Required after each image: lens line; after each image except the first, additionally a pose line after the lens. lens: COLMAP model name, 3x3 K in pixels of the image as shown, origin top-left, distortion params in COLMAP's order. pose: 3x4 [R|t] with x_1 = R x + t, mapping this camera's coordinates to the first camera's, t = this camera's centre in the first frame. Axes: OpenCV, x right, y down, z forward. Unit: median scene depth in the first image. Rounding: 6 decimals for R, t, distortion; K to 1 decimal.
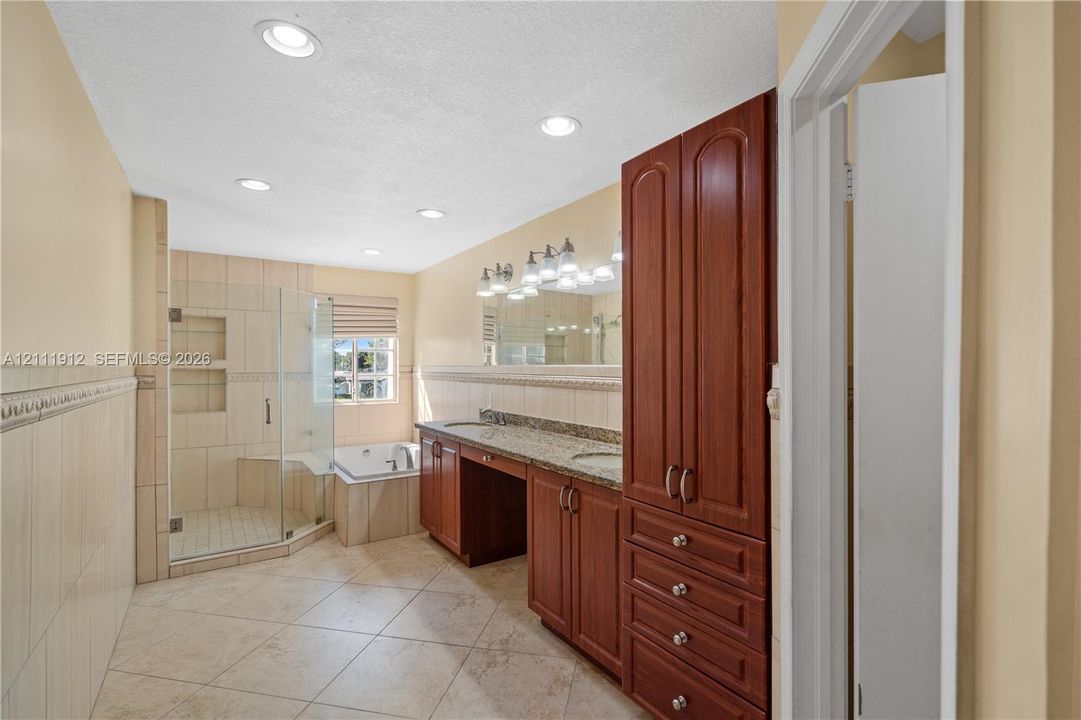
lens RADIAL K [[481.0, 0, 542.0], [0, 481.0, 364.0], [0, 0, 1]] dist [0.002231, -0.000089]
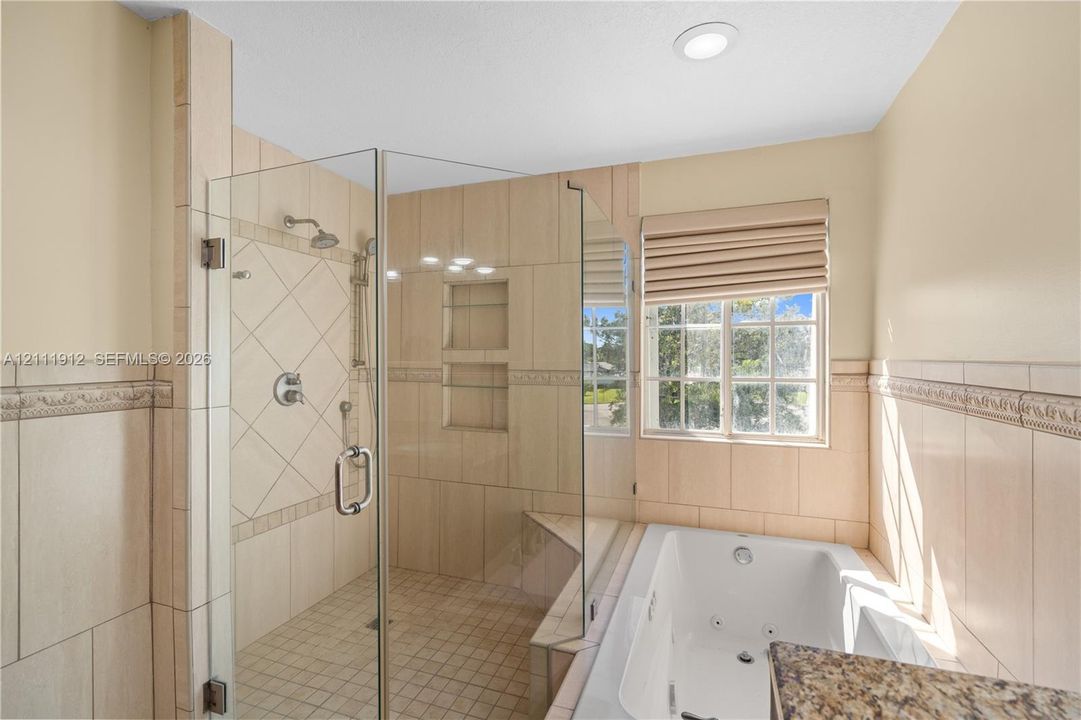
lens RADIAL K [[481.0, 0, 543.5], [0, 481.0, 357.0], [0, 0, 1]] dist [0.002231, -0.000089]
pose [[0.590099, 0.002063, -0.807328, -0.111643], [0.002505, 0.999987, 0.004387, -0.000484], [0.807327, -0.004611, 0.590086, 0.576493]]
